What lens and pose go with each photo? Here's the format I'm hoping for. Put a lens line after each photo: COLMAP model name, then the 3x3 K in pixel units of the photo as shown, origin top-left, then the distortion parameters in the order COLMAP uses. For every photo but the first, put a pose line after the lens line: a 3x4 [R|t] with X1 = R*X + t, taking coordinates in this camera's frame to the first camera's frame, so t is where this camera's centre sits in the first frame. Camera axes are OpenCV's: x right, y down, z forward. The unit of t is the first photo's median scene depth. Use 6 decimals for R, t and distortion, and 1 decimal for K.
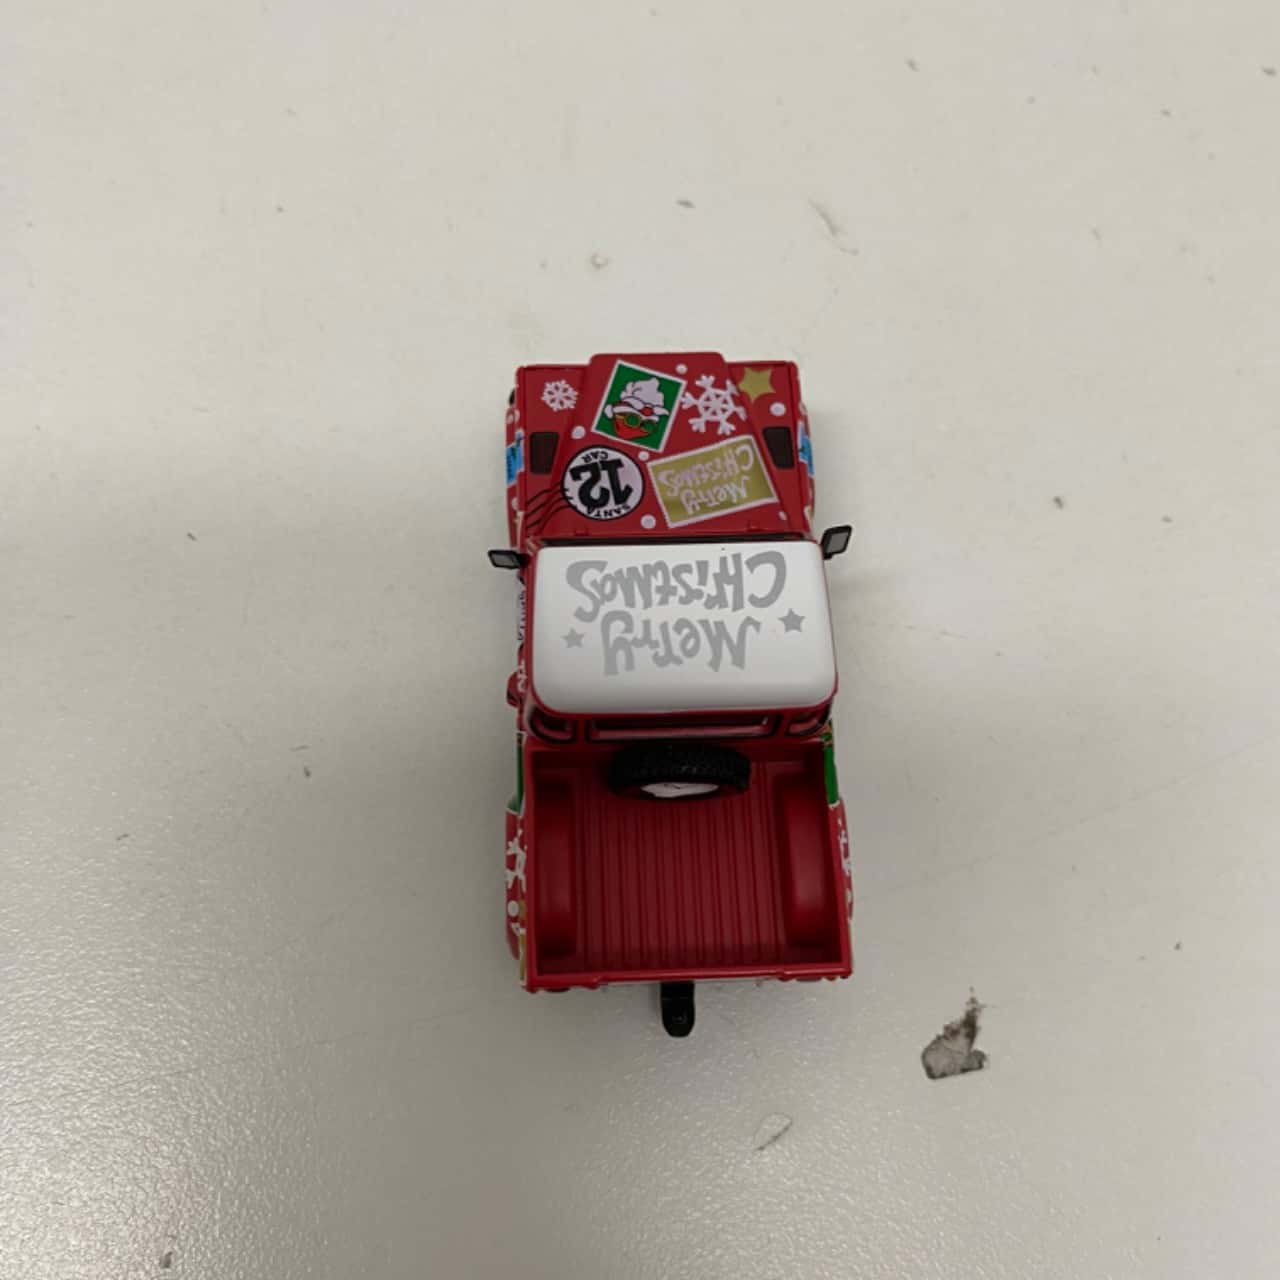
lens RADIAL K [[1328.0, 0, 642.1], [0, 1328.0, 592.5], [0, 0, 1]] dist [0.016843, -0.006268]
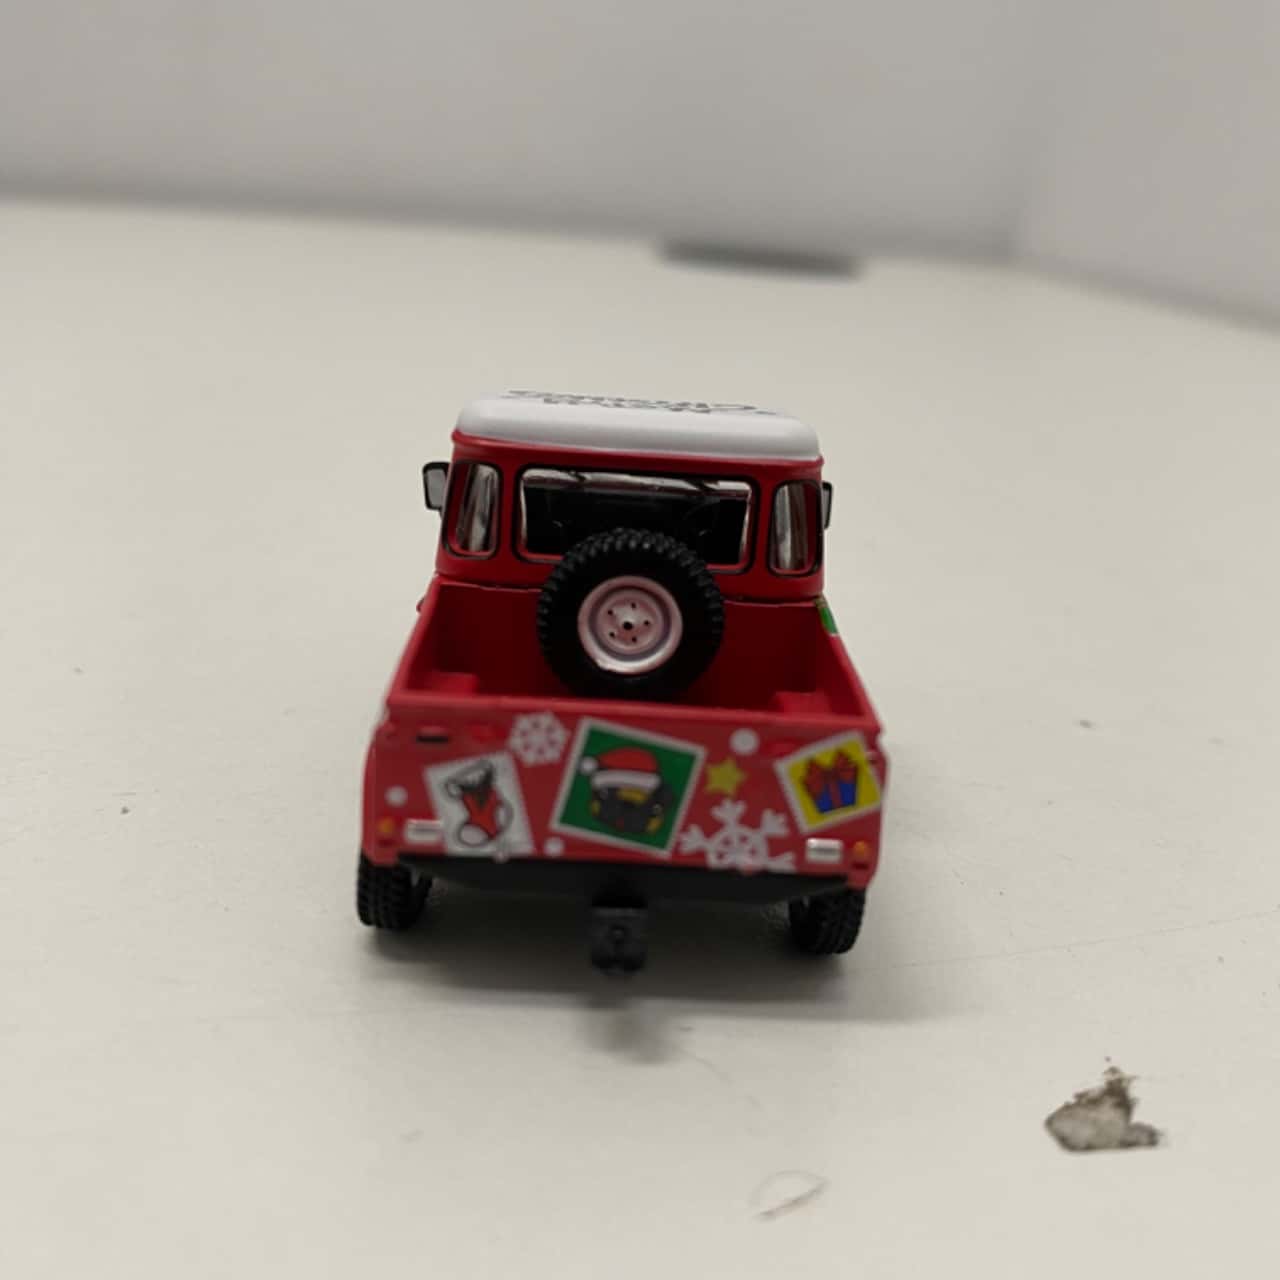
lens RADIAL K [[1336.0, 0, 659.1], [0, 1336.0, 637.6], [0, 0, 1]] dist [0.016530, 0.007101]
pose [[0.999747, 0.022491, -0.000800, 0.042555], [-0.014599, 0.621082, -0.783609, 0.702071], [-0.017128, 0.783423, 0.621253, 0.505344]]
